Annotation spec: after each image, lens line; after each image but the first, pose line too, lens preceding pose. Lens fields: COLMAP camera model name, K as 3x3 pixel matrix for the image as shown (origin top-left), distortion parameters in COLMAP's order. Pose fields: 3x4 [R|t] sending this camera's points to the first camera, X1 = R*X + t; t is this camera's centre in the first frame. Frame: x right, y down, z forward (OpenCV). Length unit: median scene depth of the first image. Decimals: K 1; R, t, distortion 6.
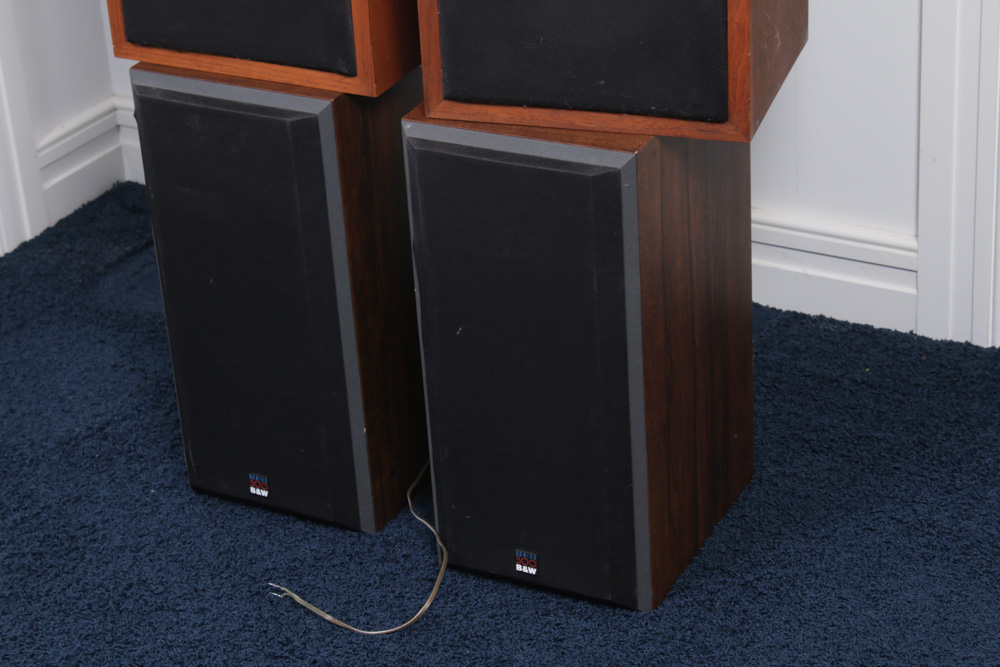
lens RADIAL K [[2415.2, 0, 485.8], [0, 2415.2, 331.6], [0, 0, 1]] dist [0.075682, 0.318538]
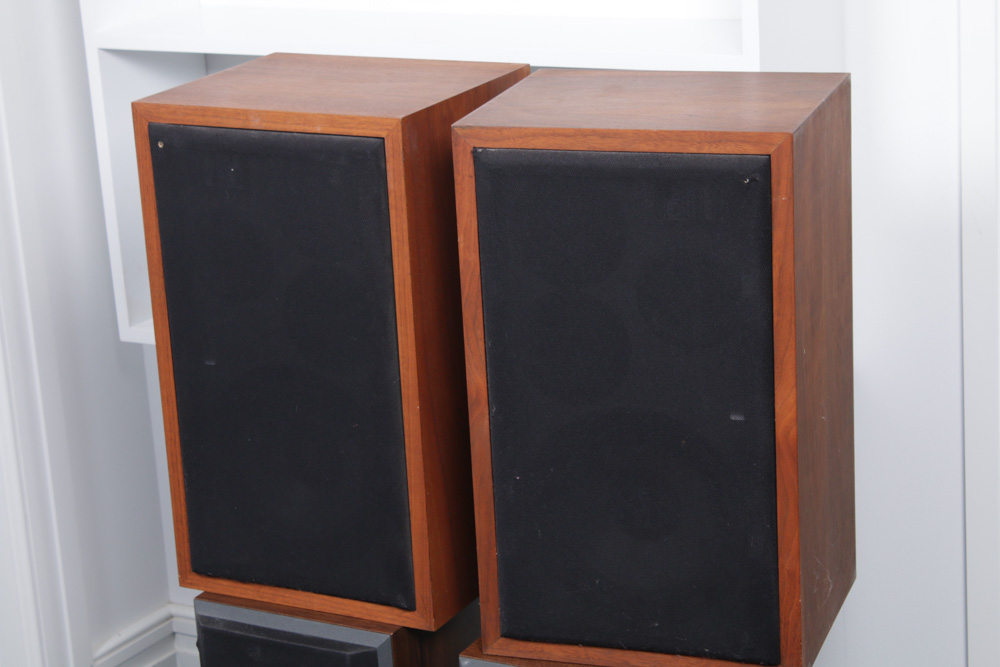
lens RADIAL K [[2415.2, 0, 485.8], [0, 2415.2, 331.6], [0, 0, 1]] dist [0.075682, 0.318538]
pose [[0.999838, 0.006908, -0.016645, -0.007122], [-0.009913, 0.982152, -0.187828, -0.028458], [0.015050, 0.187962, 0.982061, -0.027345]]
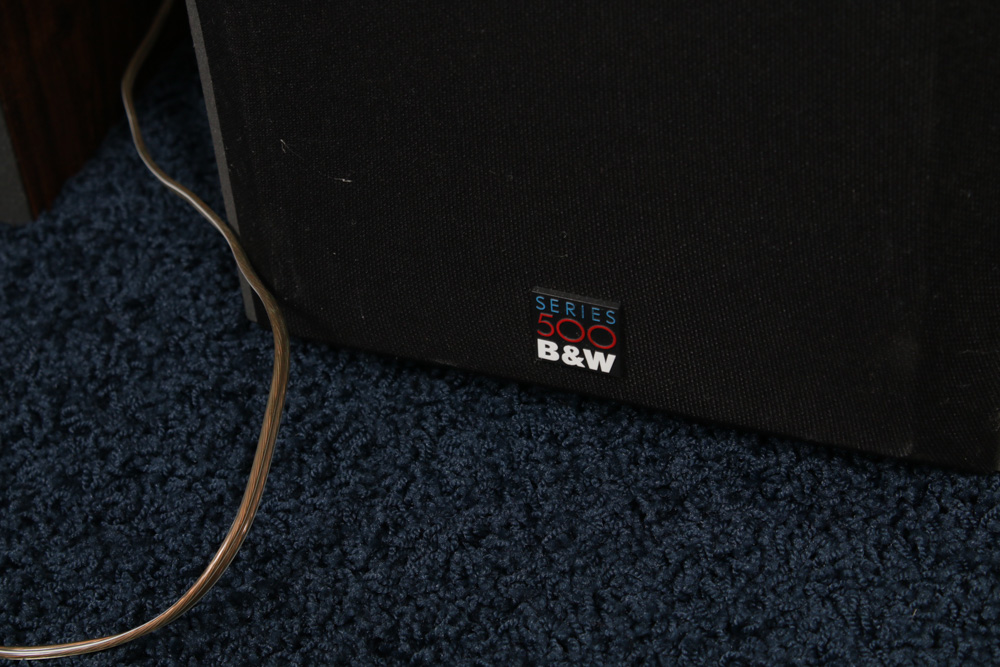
lens RADIAL K [[2415.2, 0, 485.8], [0, 2415.2, 331.6], [0, 0, 1]] dist [0.075682, 0.318538]
pose [[0.992110, -0.093393, 0.083643, -0.016529], [0.071848, 0.970260, 0.231158, 0.032247], [-0.102744, -0.223325, 0.969314, 0.736726]]
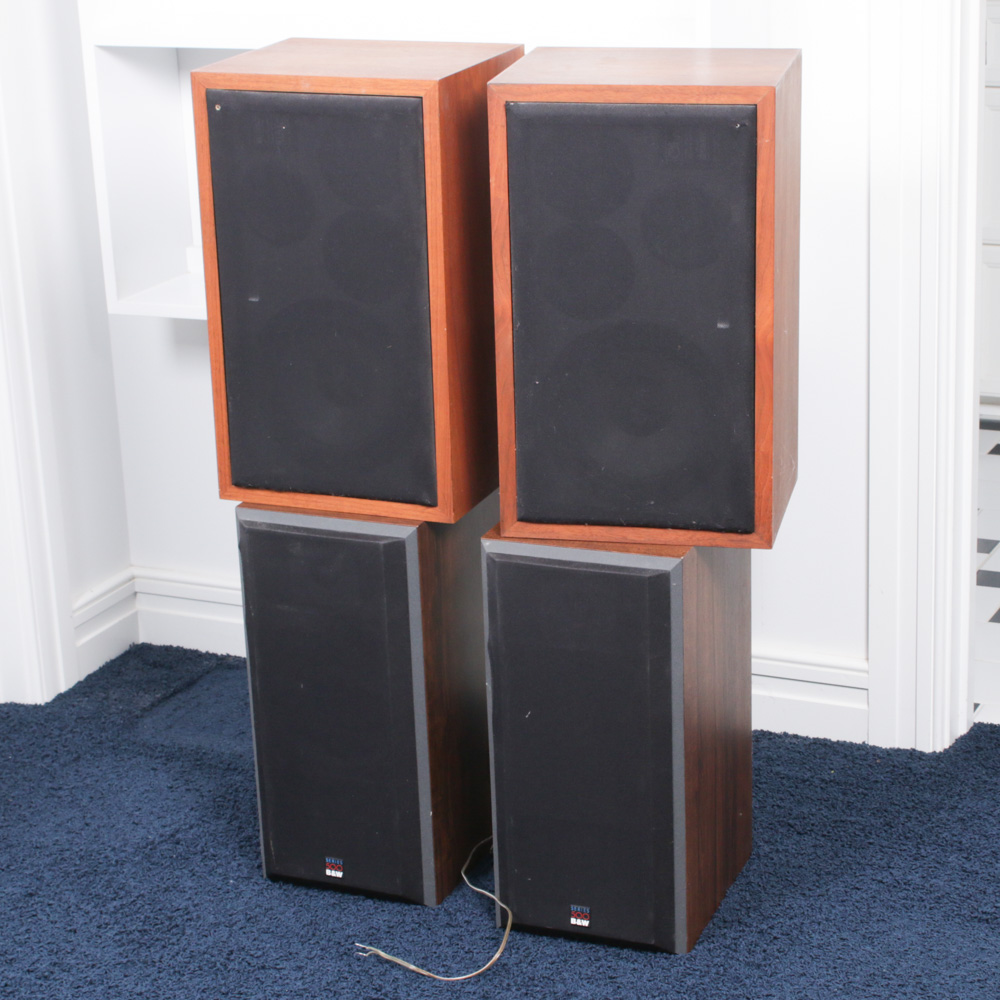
lens RADIAL K [[2511.3, 0, 547.3], [0, 2511.3, 518.3], [0, 0, 1]] dist [-0.035705, 0.092840]
pose [[0.993551, -0.006425, 0.113201, -0.135577], [0.023921, 0.987799, -0.153888, 0.091193], [-0.110831, 0.155604, 0.981582, -0.229268]]
